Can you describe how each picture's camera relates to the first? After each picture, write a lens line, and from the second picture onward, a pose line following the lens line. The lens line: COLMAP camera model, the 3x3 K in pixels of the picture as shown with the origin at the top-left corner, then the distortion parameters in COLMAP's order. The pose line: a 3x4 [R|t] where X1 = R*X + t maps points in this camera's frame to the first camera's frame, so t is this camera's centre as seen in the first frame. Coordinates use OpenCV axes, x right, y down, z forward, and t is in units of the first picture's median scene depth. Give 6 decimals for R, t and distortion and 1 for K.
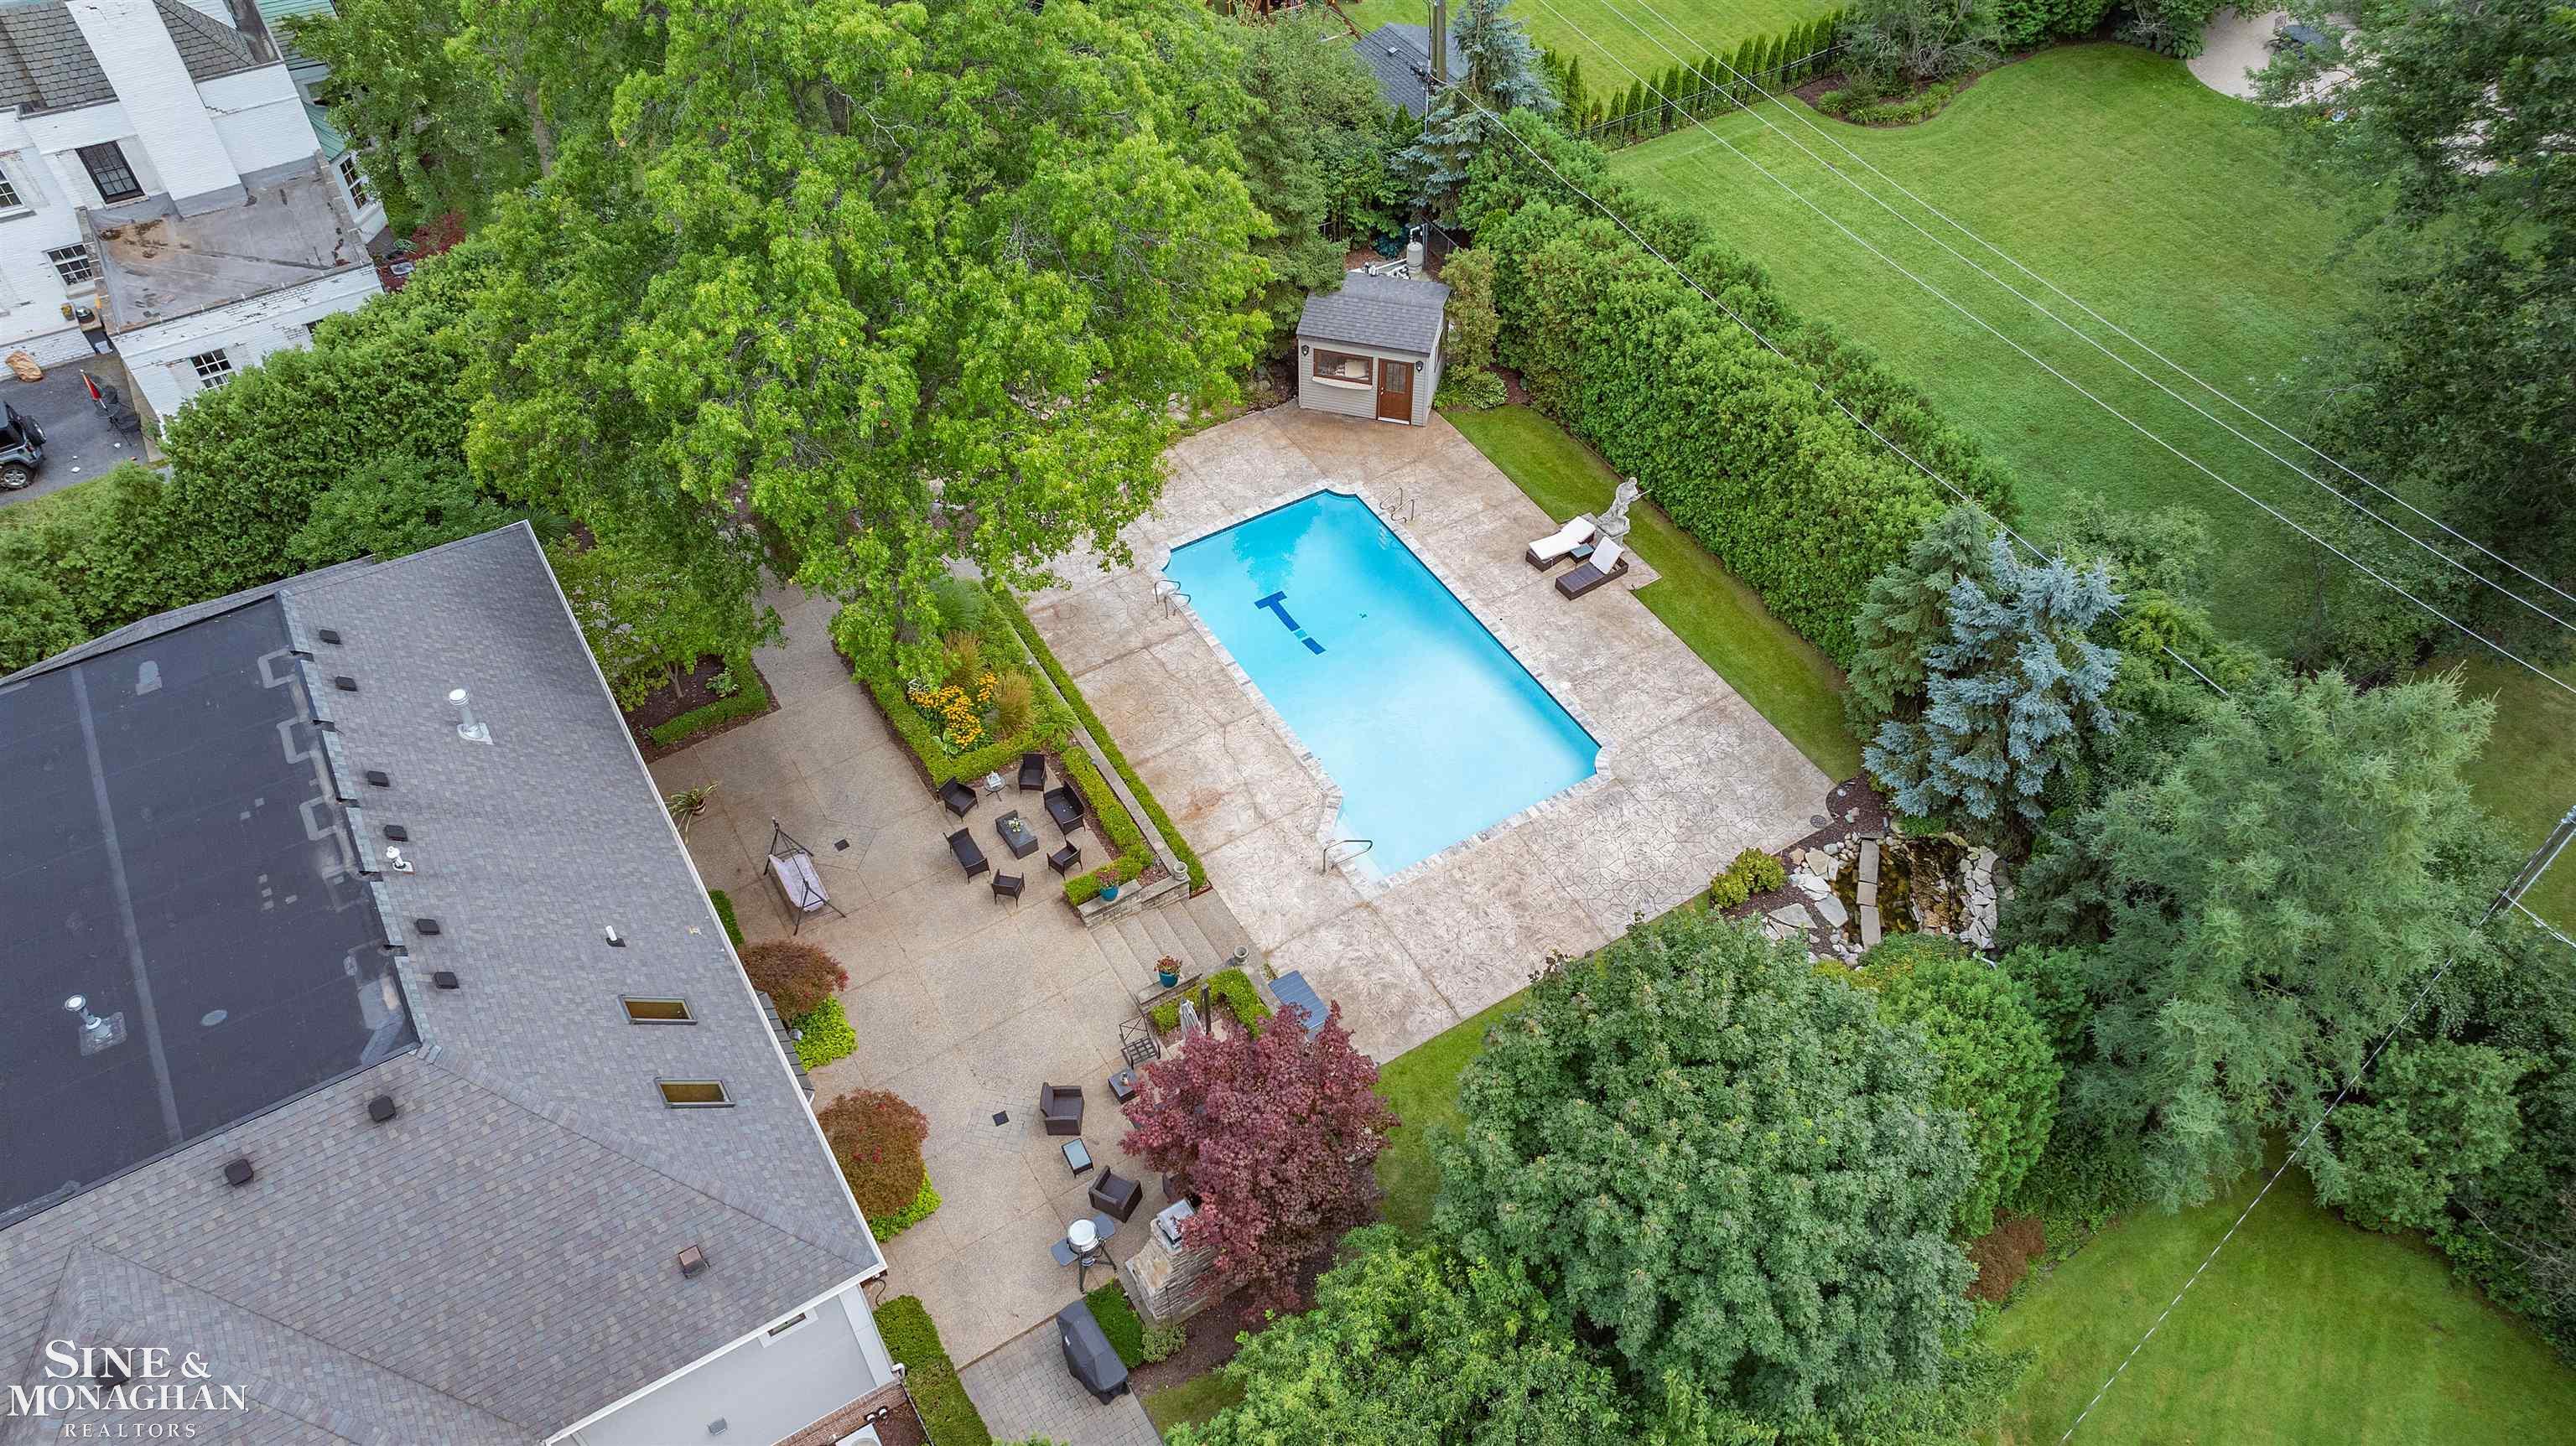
lens RADIAL K [[1792.9, 0, 1299.9], [0, 1792.9, 725.2], [0, 0, 1]] dist [-0.055513, 0.053645]
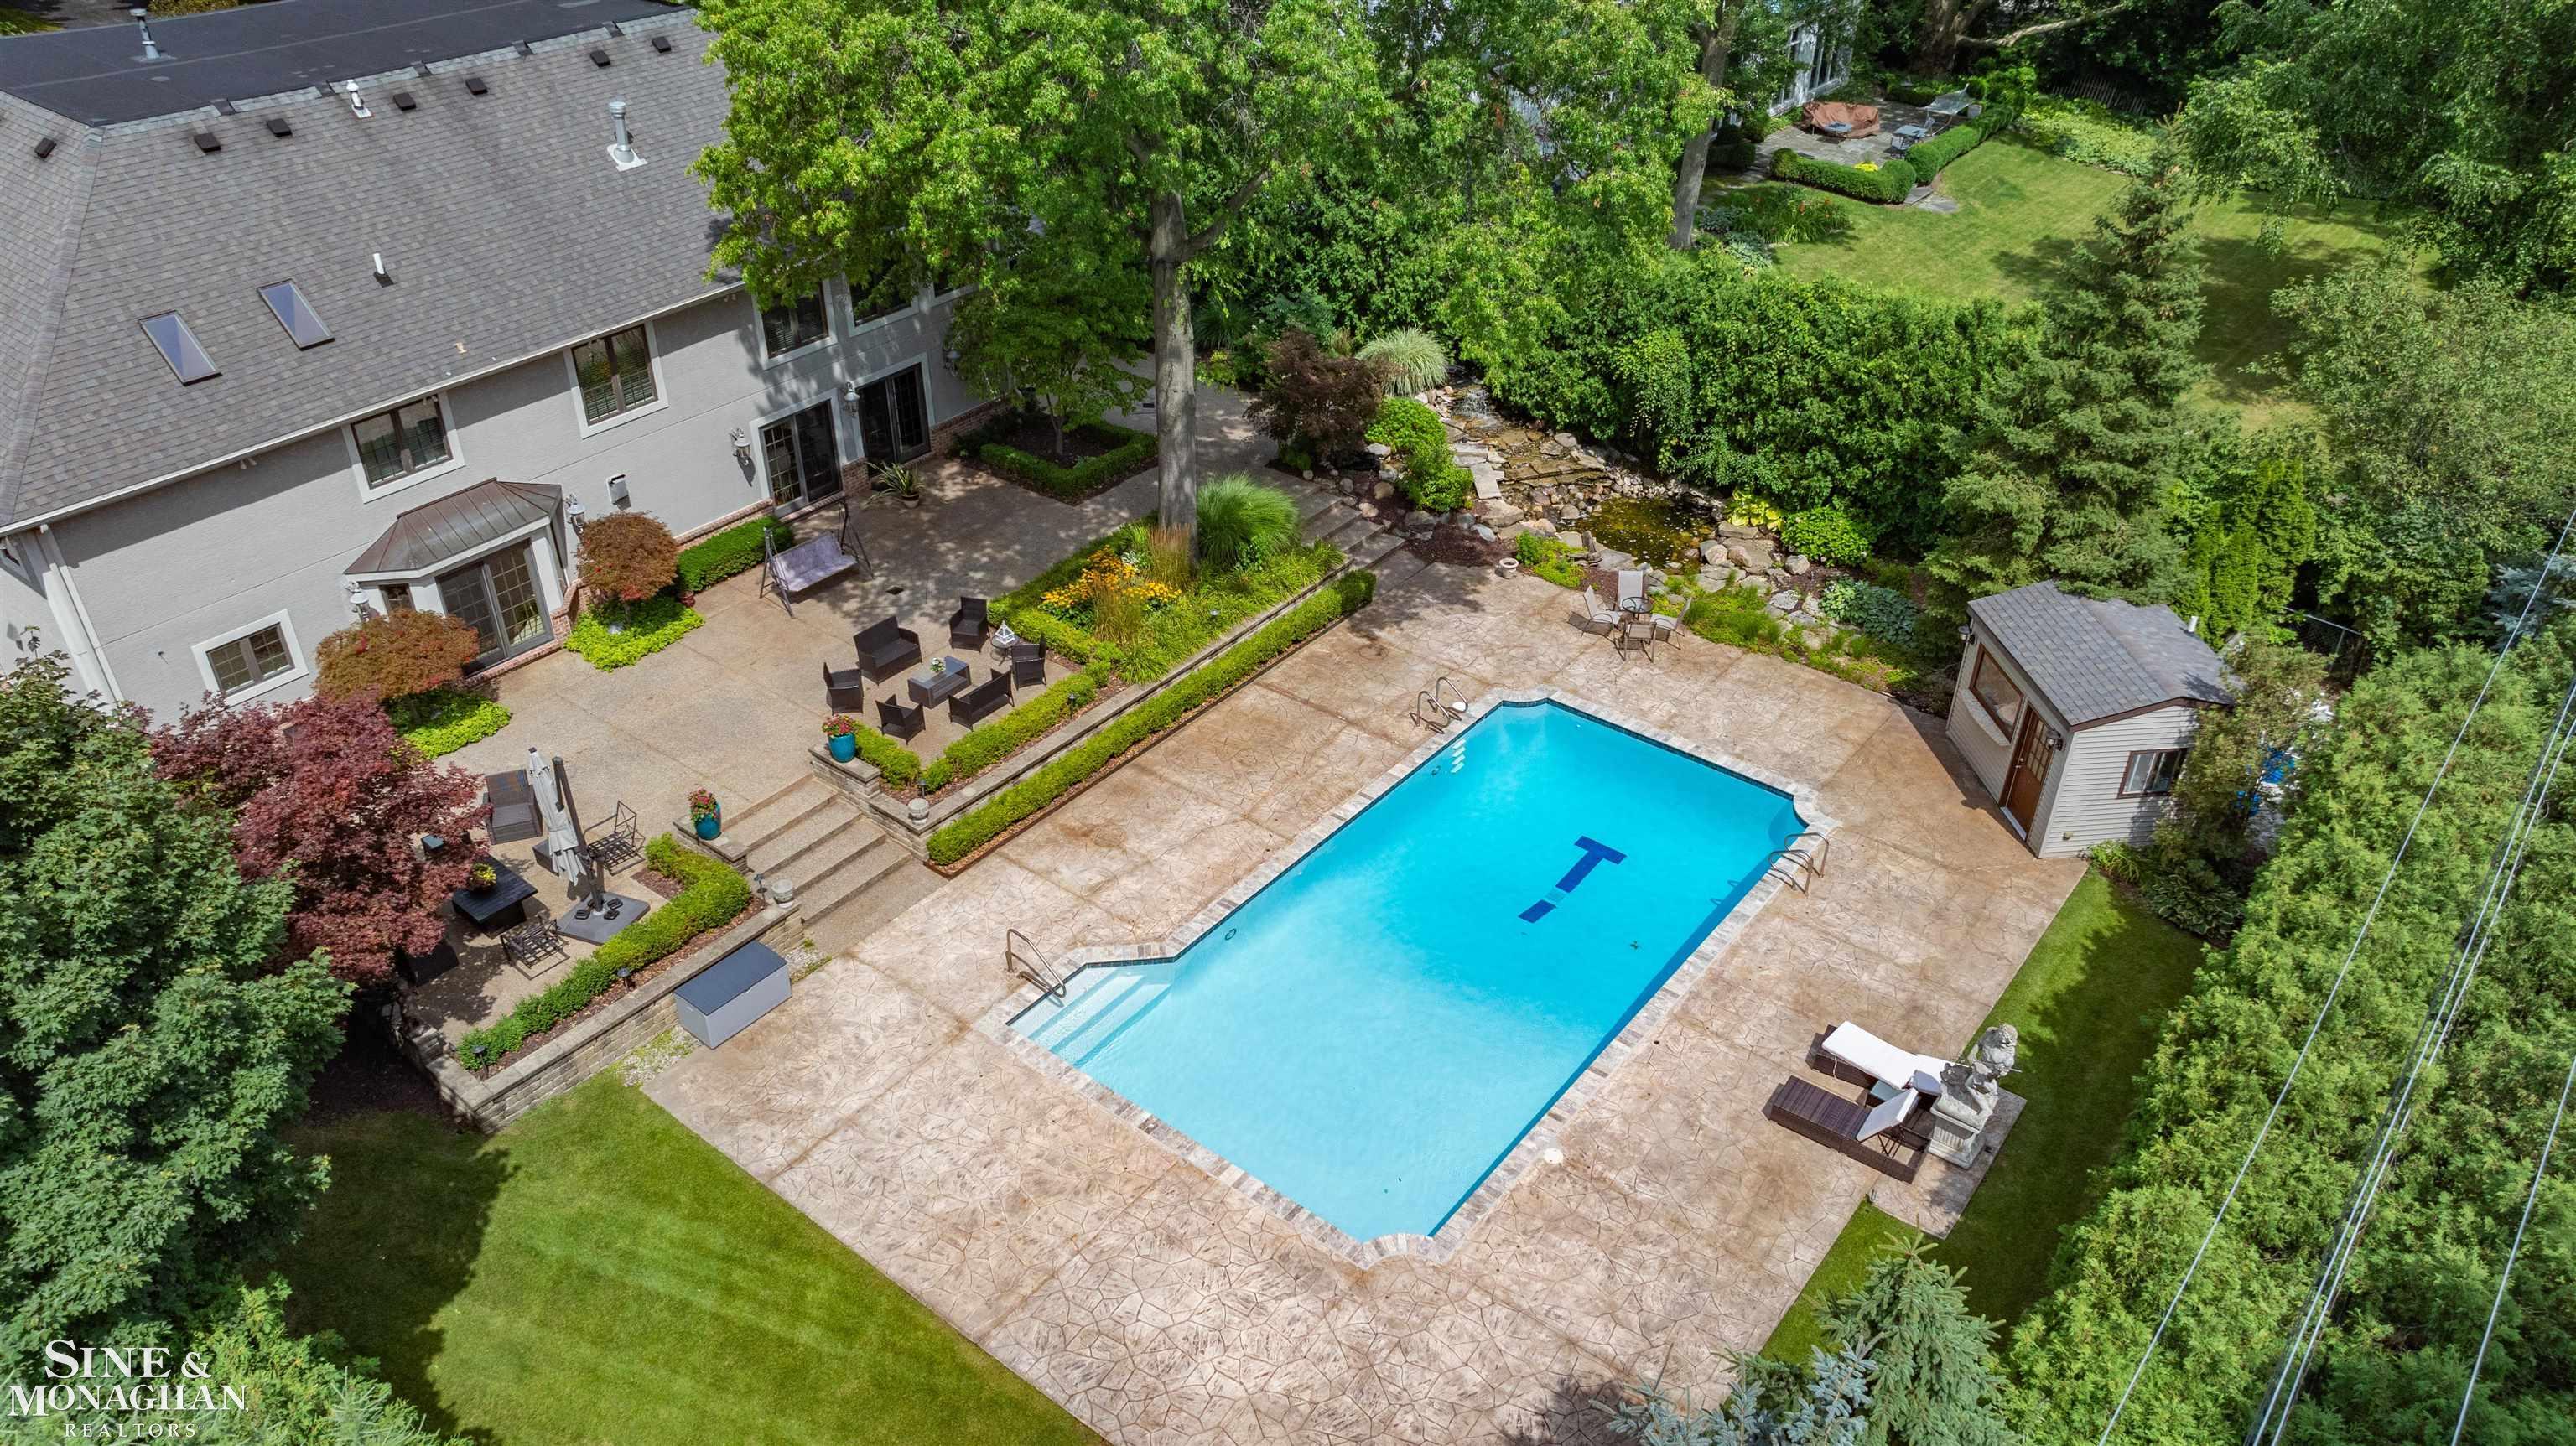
lens RADIAL K [[1812.7, 0, 1295.2], [0, 1812.7, 716.0], [0, 0, 1]] dist [-0.037025, 0.035534]
pose [[0.348629, 0.516470, -0.782123, 0.510813], [-0.692703, 0.704109, 0.156183, -0.156326], [0.631364, 0.487329, 0.603233, 0.609178]]
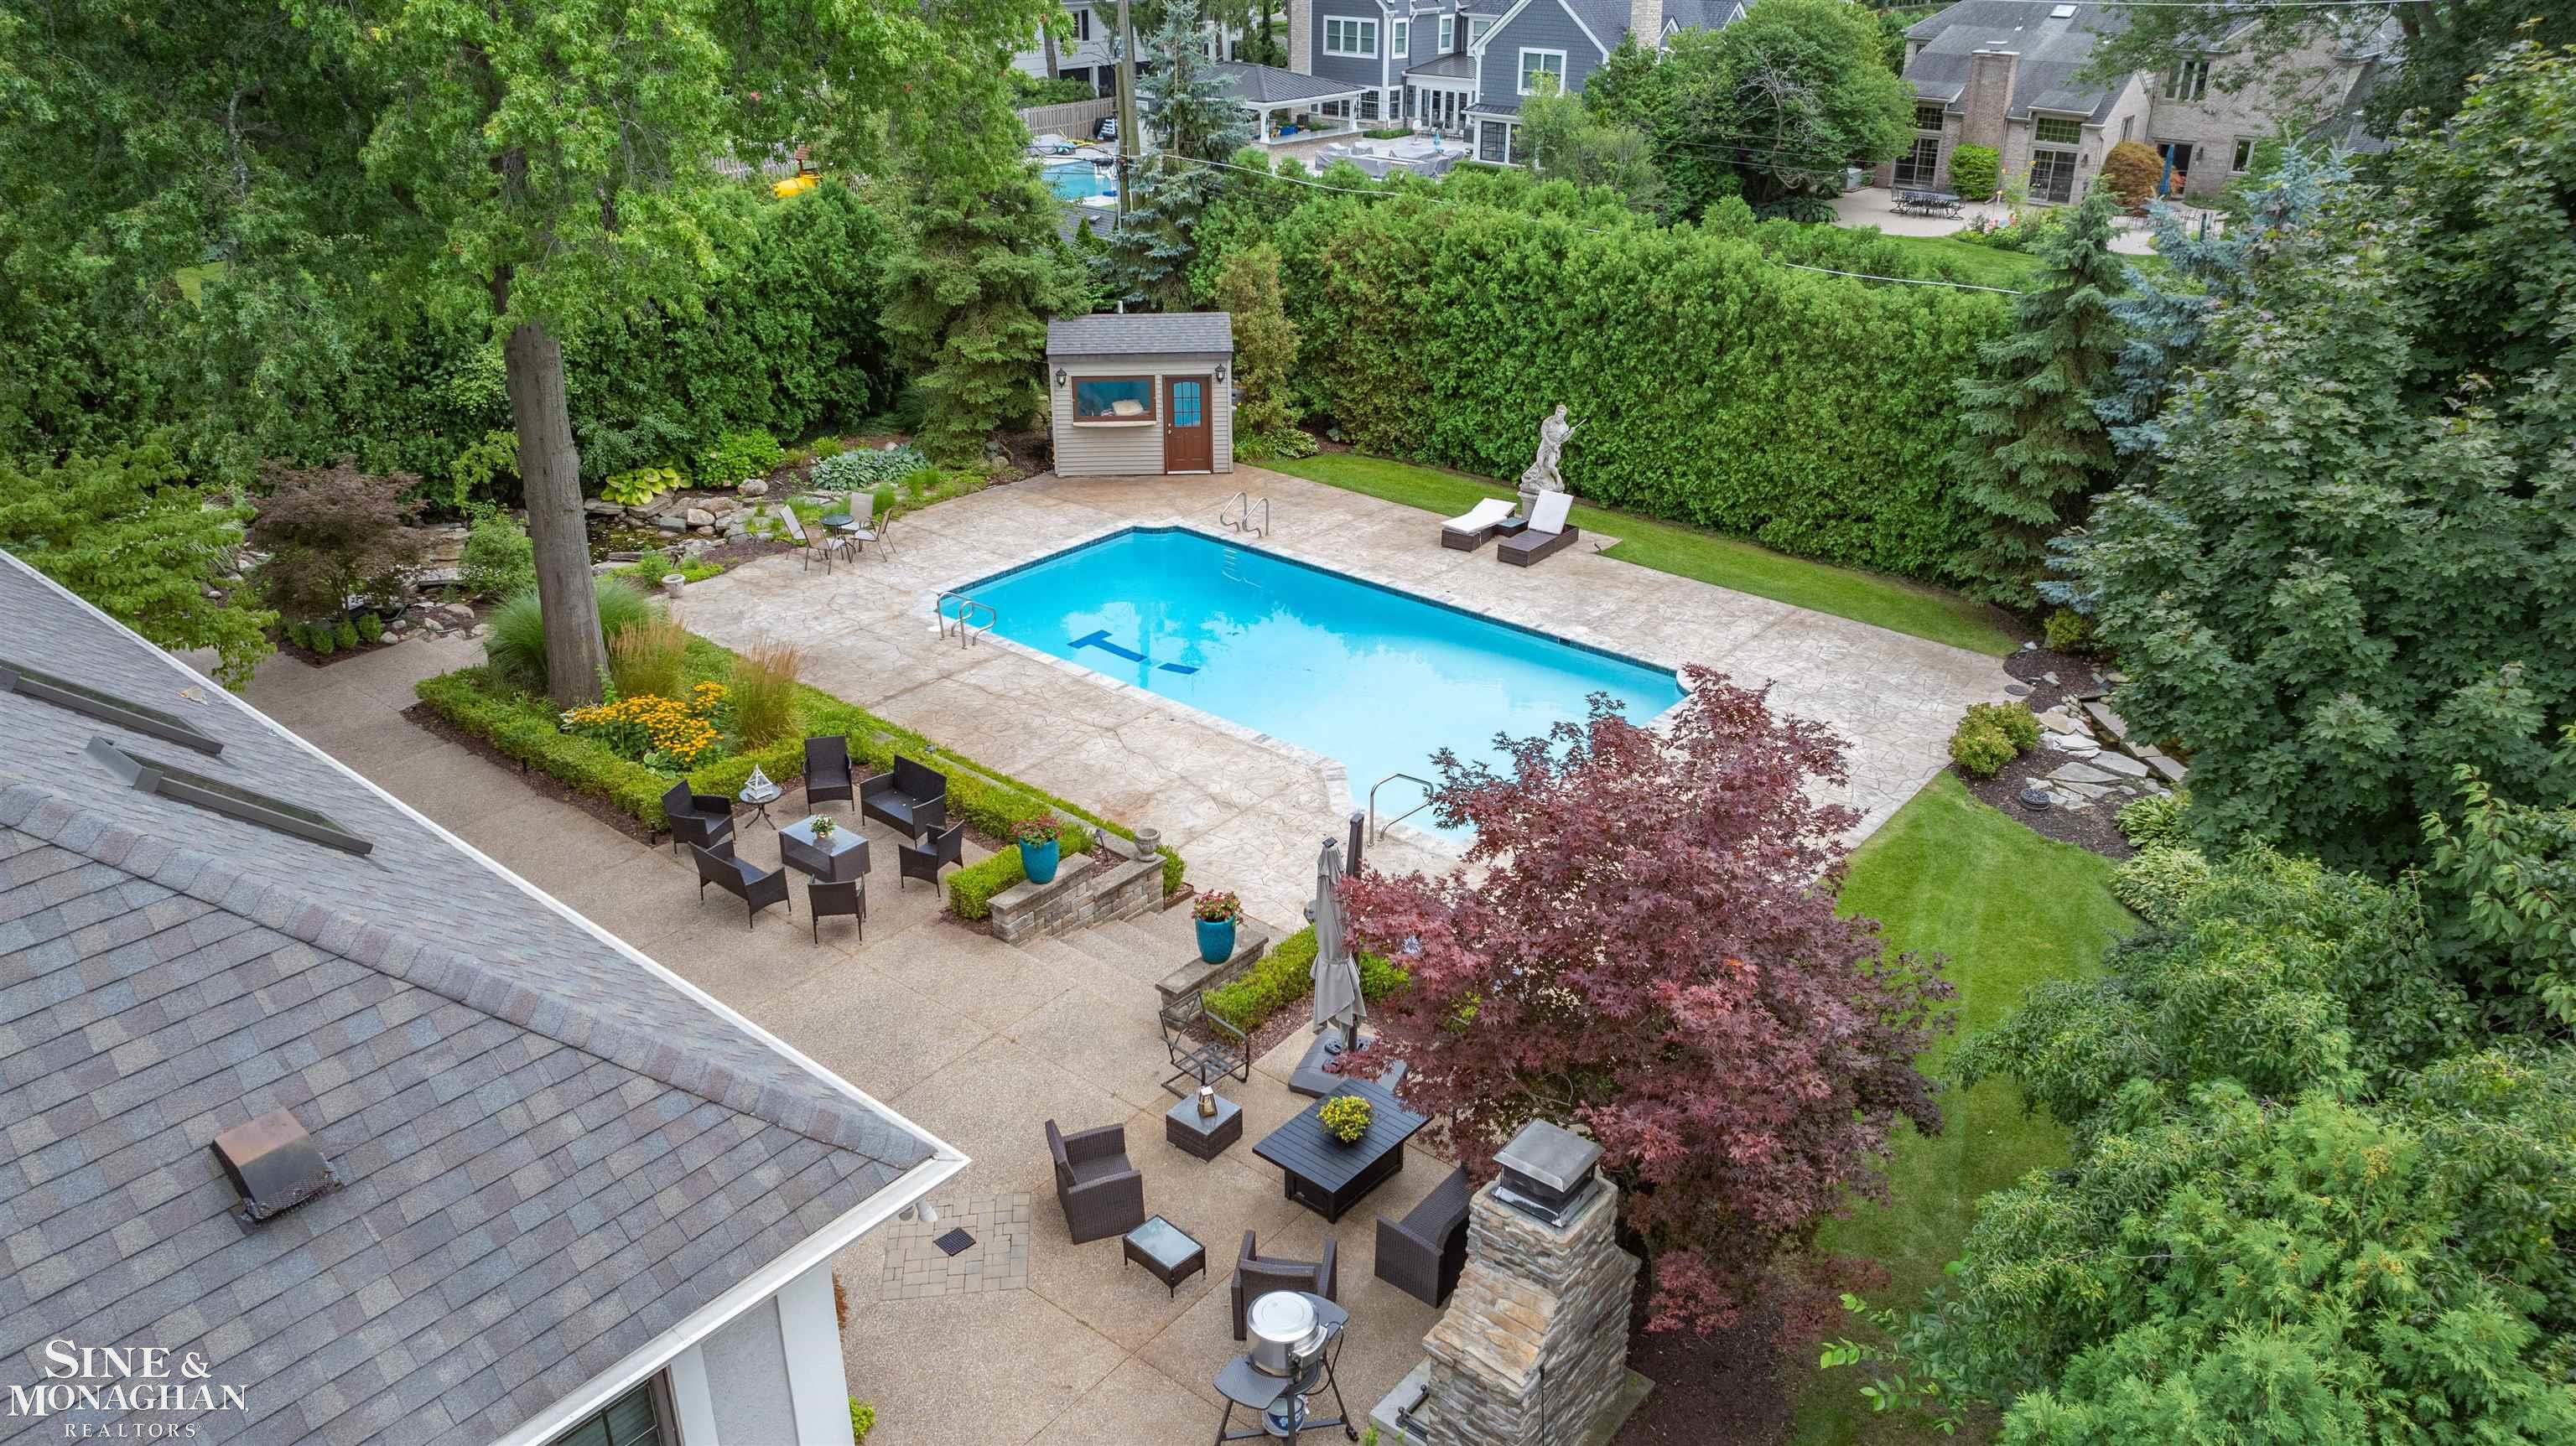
lens RADIAL K [[1812.7, 0, 1295.2], [0, 1812.7, 716.0], [0, 0, 1]] dist [-0.037025, 0.035534]
pose [[0.946639, -0.131982, 0.294034, -0.173711], [0.234054, 0.908707, -0.345646, 0.237106], [-0.221572, 0.396022, 0.891108, 0.457719]]
